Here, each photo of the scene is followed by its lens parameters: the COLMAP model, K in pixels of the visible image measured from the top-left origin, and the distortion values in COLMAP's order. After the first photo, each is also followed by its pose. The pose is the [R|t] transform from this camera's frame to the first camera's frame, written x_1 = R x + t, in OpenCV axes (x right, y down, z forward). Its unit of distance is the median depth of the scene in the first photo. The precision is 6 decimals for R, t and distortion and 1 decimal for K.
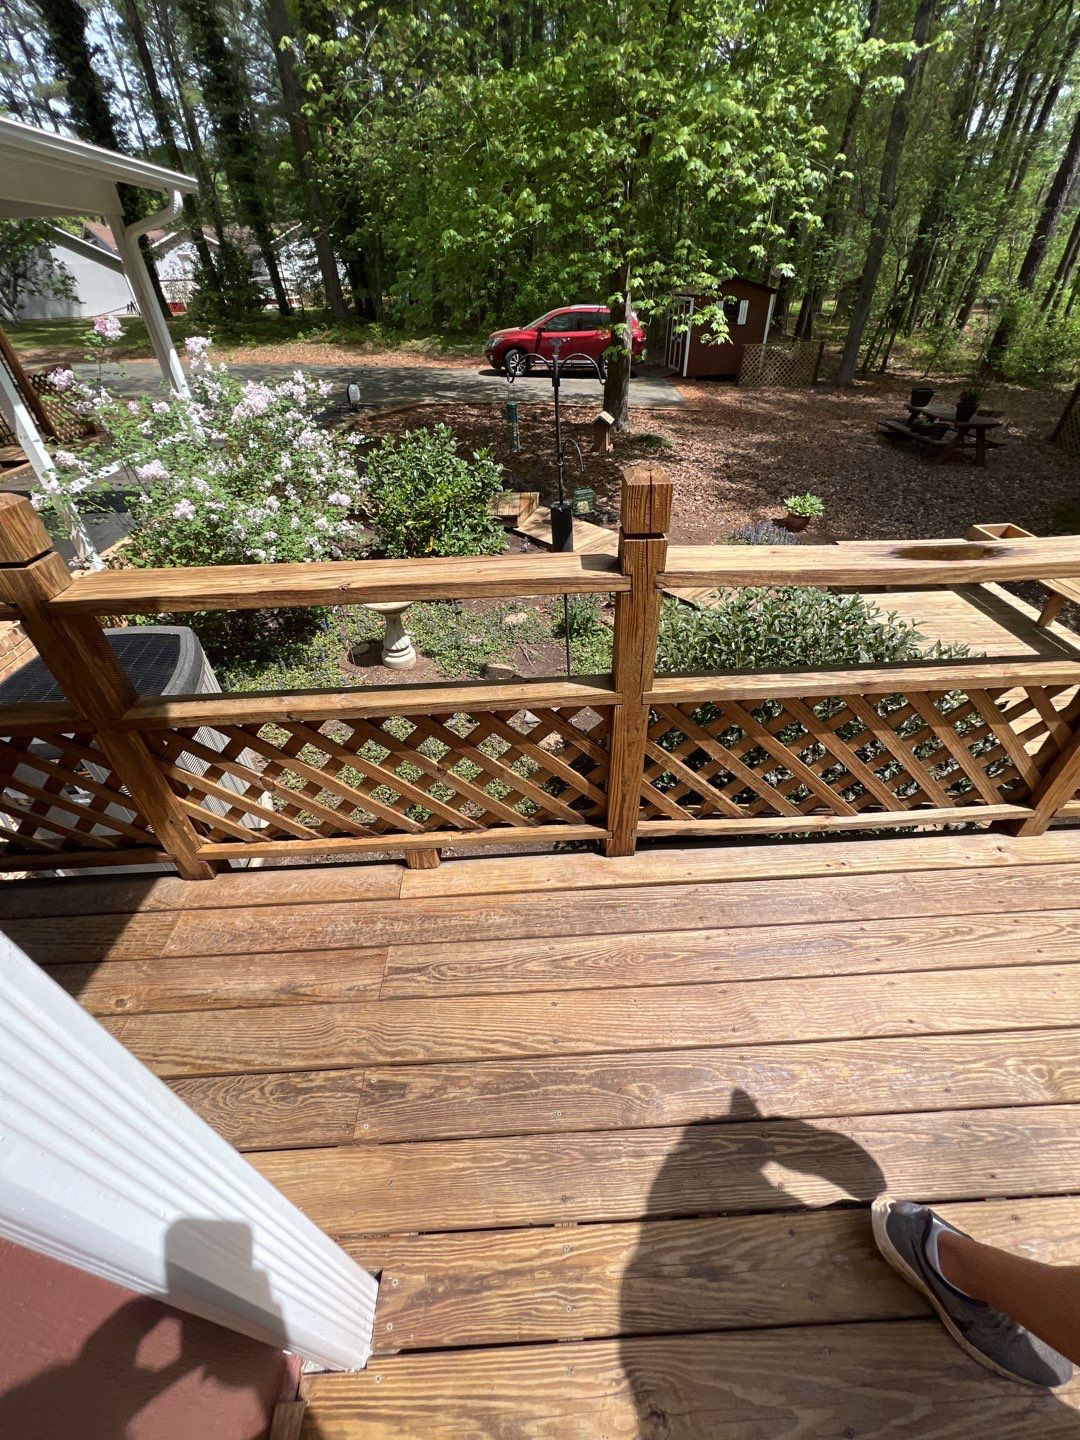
lens RADIAL K [[575.5, 0, 540.0], [0, 575.5, 720.0], [0, 0, 1]] dist [0.000034, -0.000099]
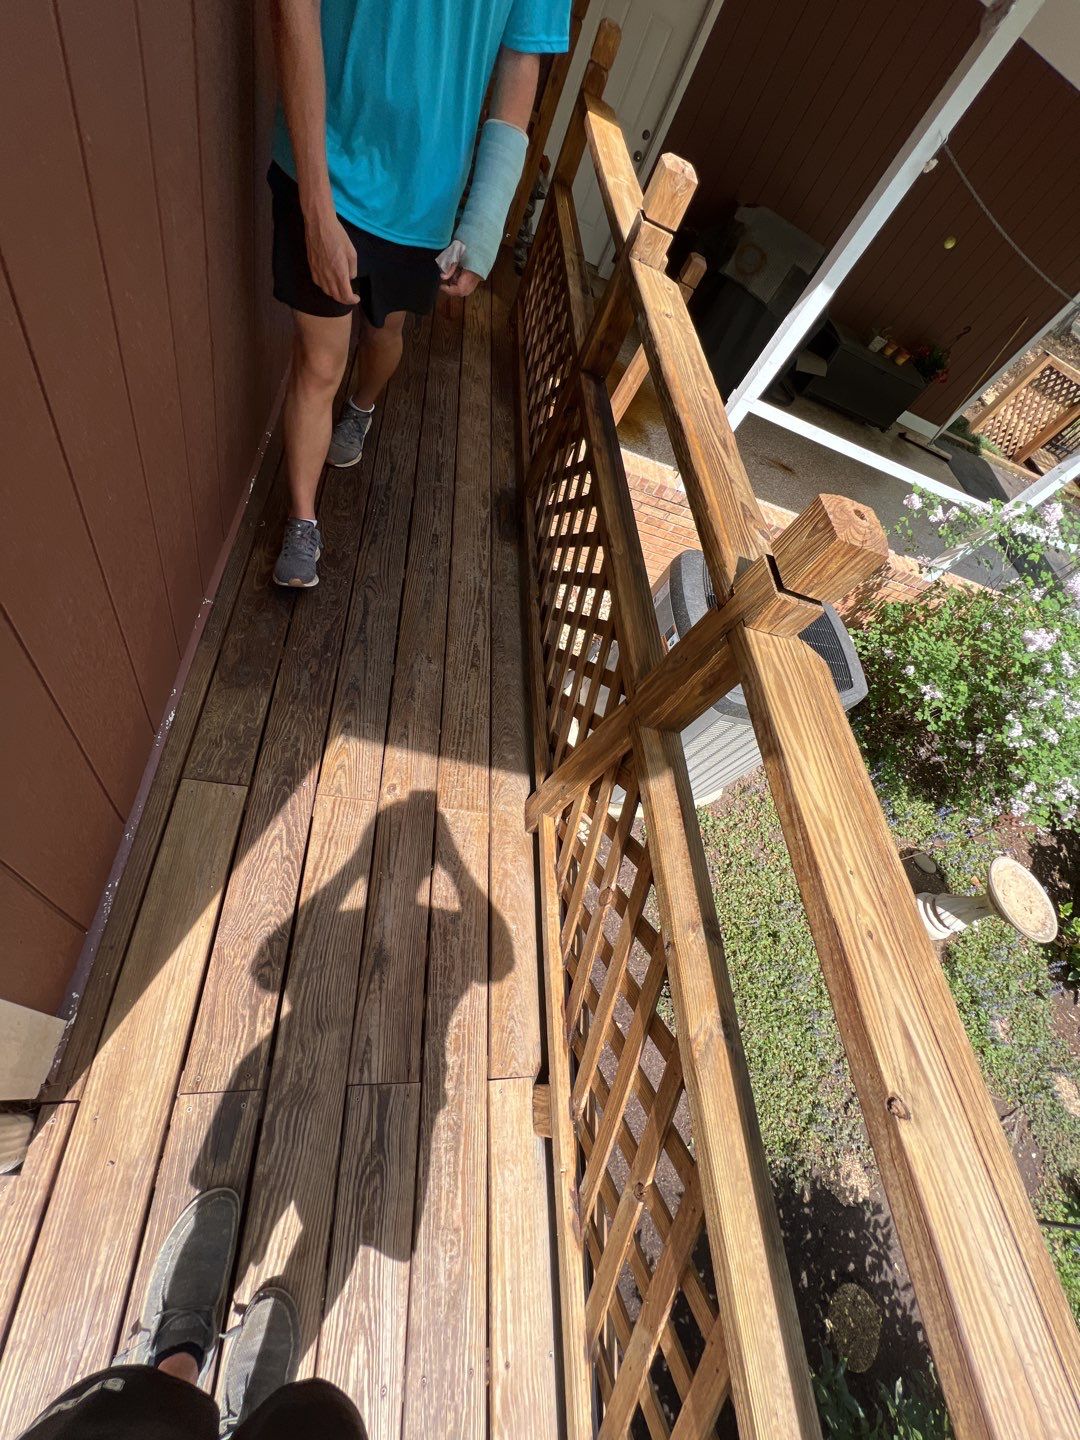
lens RADIAL K [[575.5, 0, 540.0], [0, 575.5, 720.0], [0, 0, 1]] dist [0.000034, -0.000099]
pose [[-0.002492, 0.859583, -0.510990, -0.097608], [-0.866783, 0.252966, 0.429763, -0.068854], [0.498680, 0.443988, 0.744441, 0.098589]]
